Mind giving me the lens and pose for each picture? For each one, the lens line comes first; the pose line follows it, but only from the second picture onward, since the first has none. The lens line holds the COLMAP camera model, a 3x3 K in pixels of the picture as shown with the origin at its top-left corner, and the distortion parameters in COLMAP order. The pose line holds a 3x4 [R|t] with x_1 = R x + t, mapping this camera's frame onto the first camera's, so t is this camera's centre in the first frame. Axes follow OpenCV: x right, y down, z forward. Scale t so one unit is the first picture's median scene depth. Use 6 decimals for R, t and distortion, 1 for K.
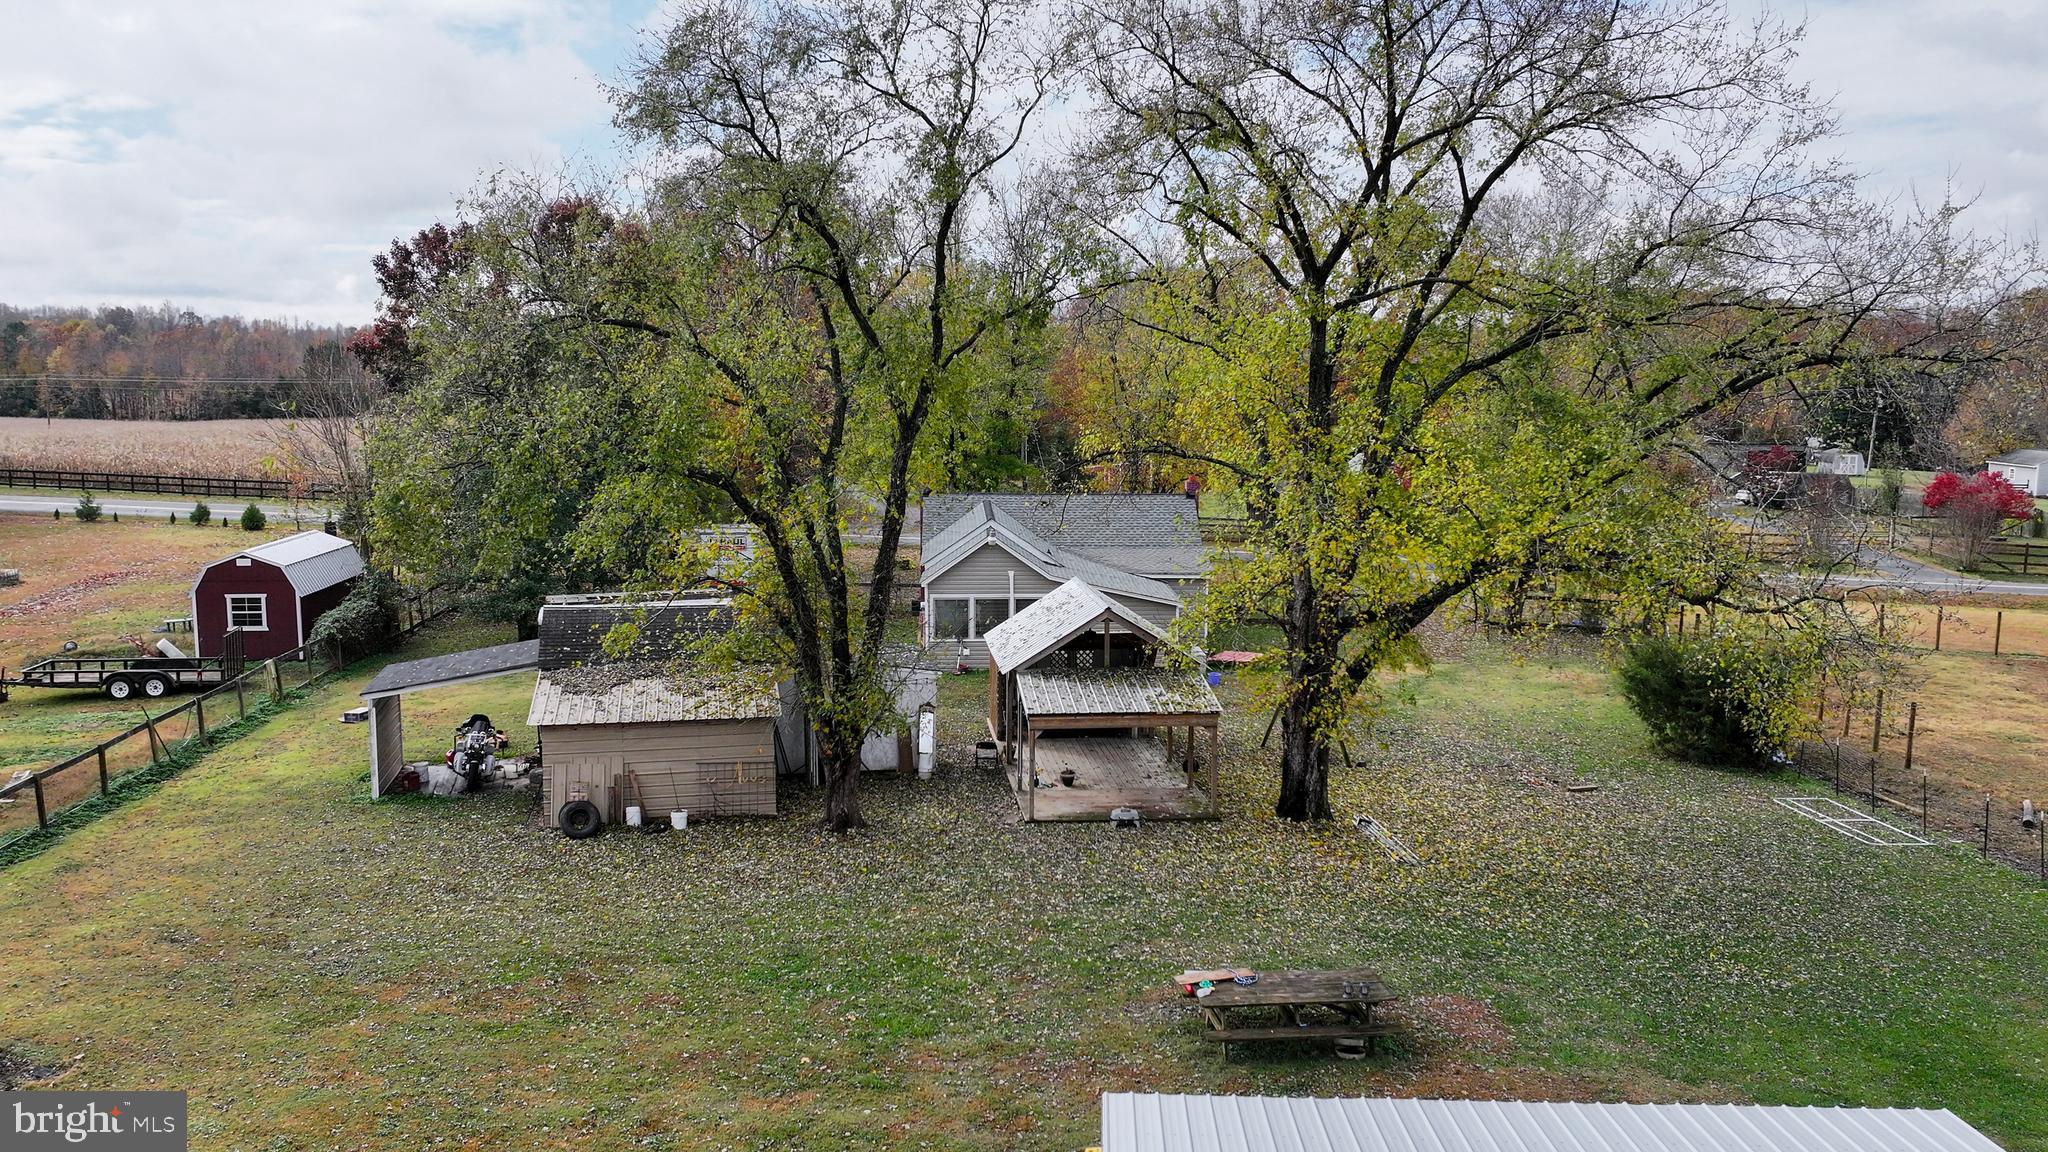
lens RADIAL K [[1722.2, 0, 1024.0], [0, 1722.2, 576.0], [0, 0, 1]] dist [0.065330, 0.002096]
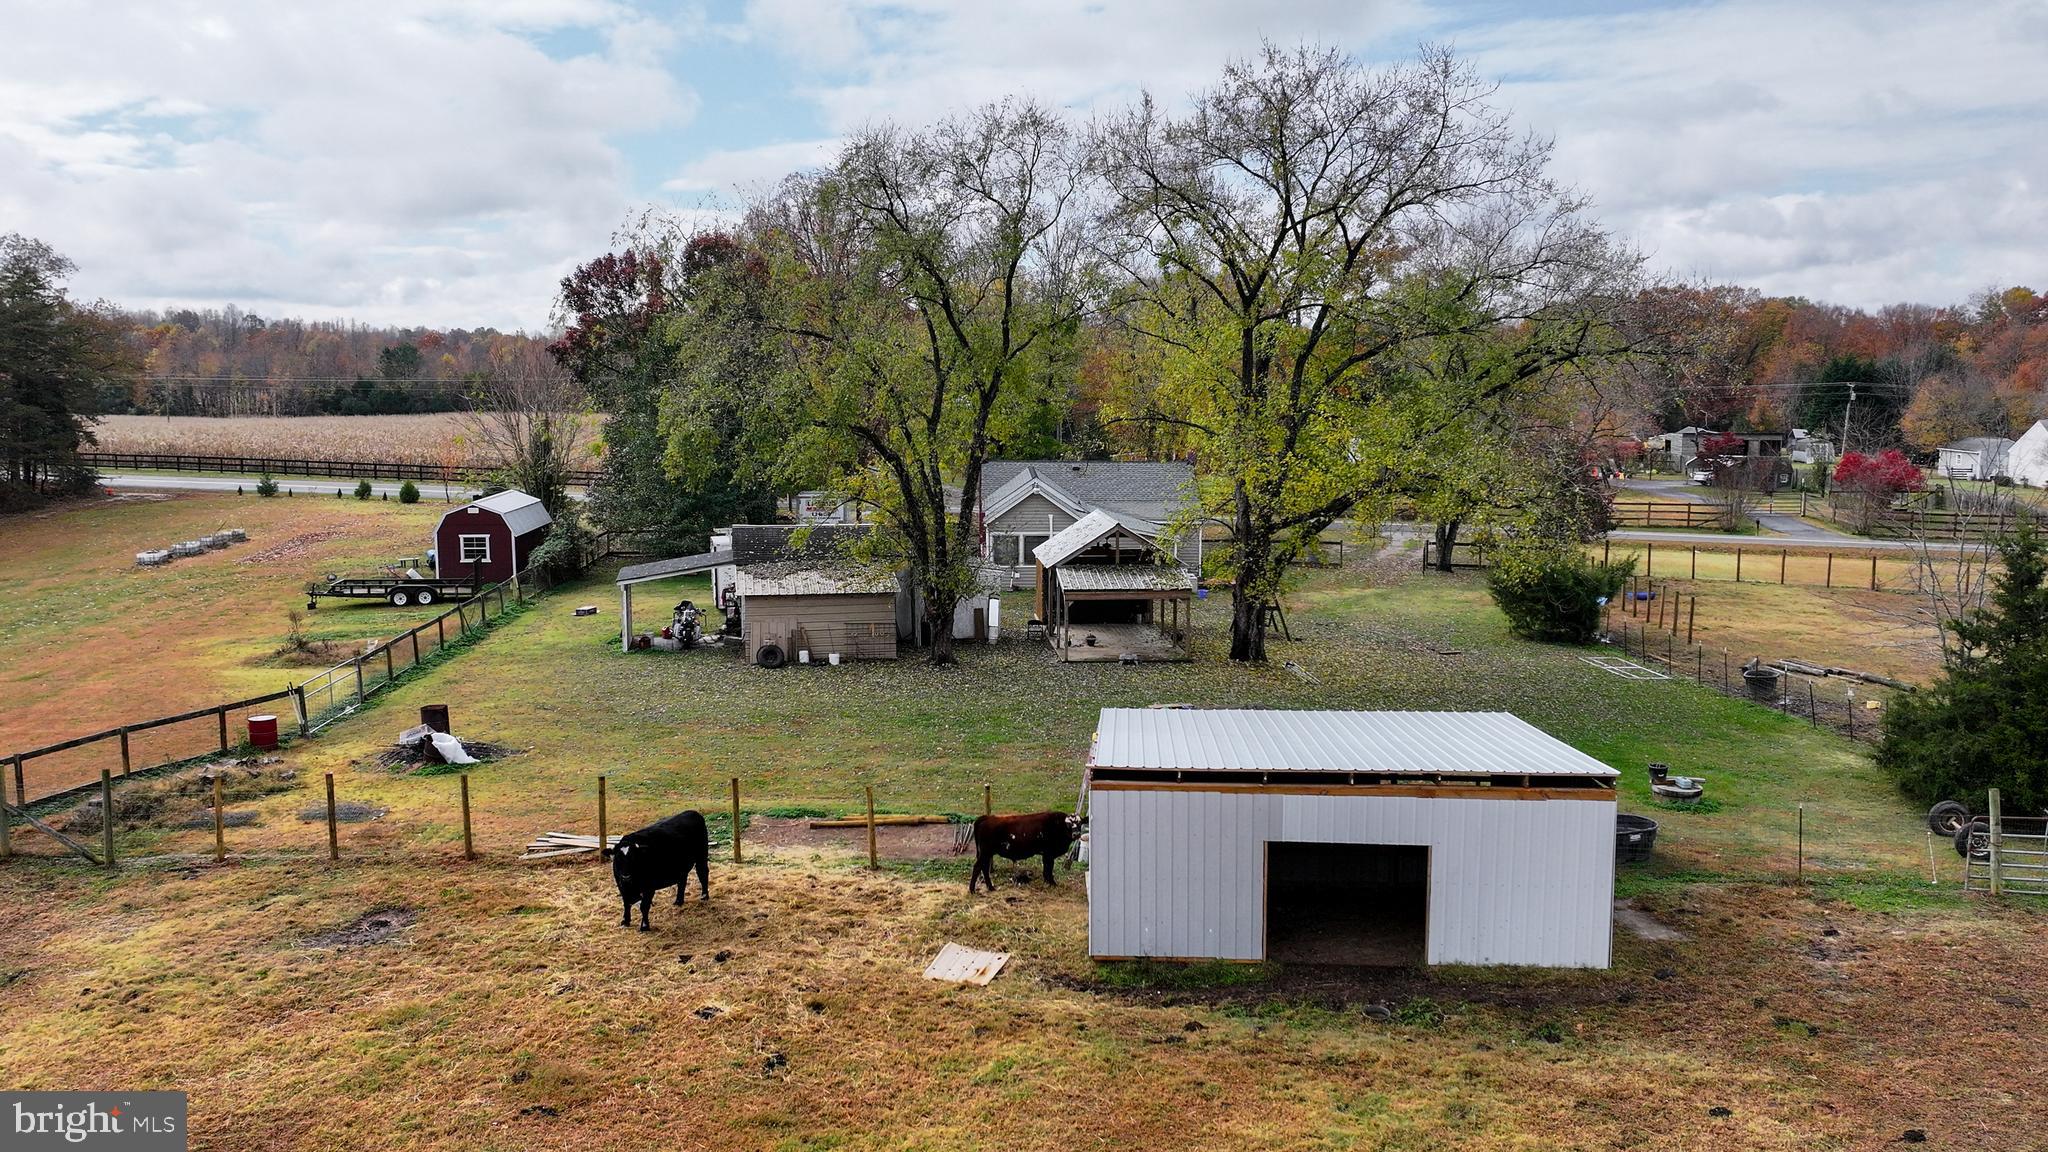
lens RADIAL K [[1680.2, 0, 1024.0], [0, 1680.2, 576.0], [0, 0, 1]] dist [0.089713, -0.001361]
pose [[0.999794, 0.000308, -0.020282, -0.002524], [-0.000246, 0.999995, 0.003037, 0.057120], [0.020283, -0.003031, 0.999790, -0.426204]]
